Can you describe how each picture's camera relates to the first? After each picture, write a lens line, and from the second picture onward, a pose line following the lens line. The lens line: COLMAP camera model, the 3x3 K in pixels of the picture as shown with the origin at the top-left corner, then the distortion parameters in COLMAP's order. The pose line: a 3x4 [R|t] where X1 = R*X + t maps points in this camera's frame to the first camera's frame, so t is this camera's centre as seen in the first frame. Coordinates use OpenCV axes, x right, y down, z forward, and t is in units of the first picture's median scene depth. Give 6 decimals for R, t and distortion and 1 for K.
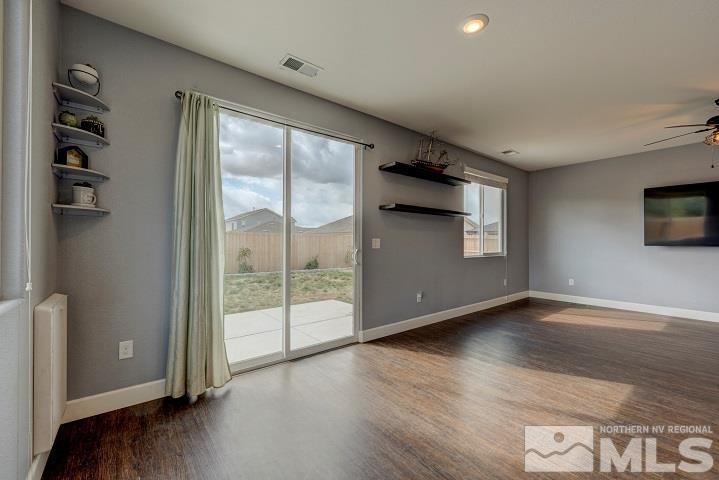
lens RADIAL K [[297.8, 0, 354.2], [0, 297.8, 242.0], [0, 0, 1]] dist [0.000148, -0.000259]
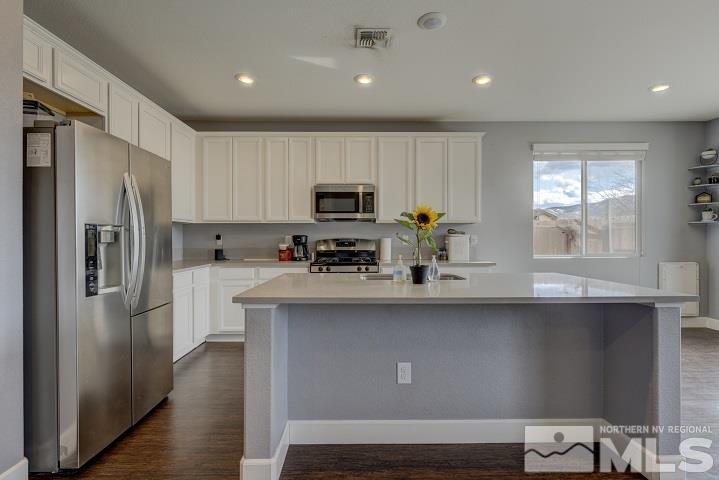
lens RADIAL K [[350.0, 0, 363.4], [0, 350.0, 238.7], [0, 0, 1]] dist [-0.003349, 0.001003]
pose [[-0.601304, -0.001551, -0.799019, 1.254883], [0.000579, 0.999997, -0.002376, 0.004028], [0.799020, -0.001891, -0.601302, 0.290698]]
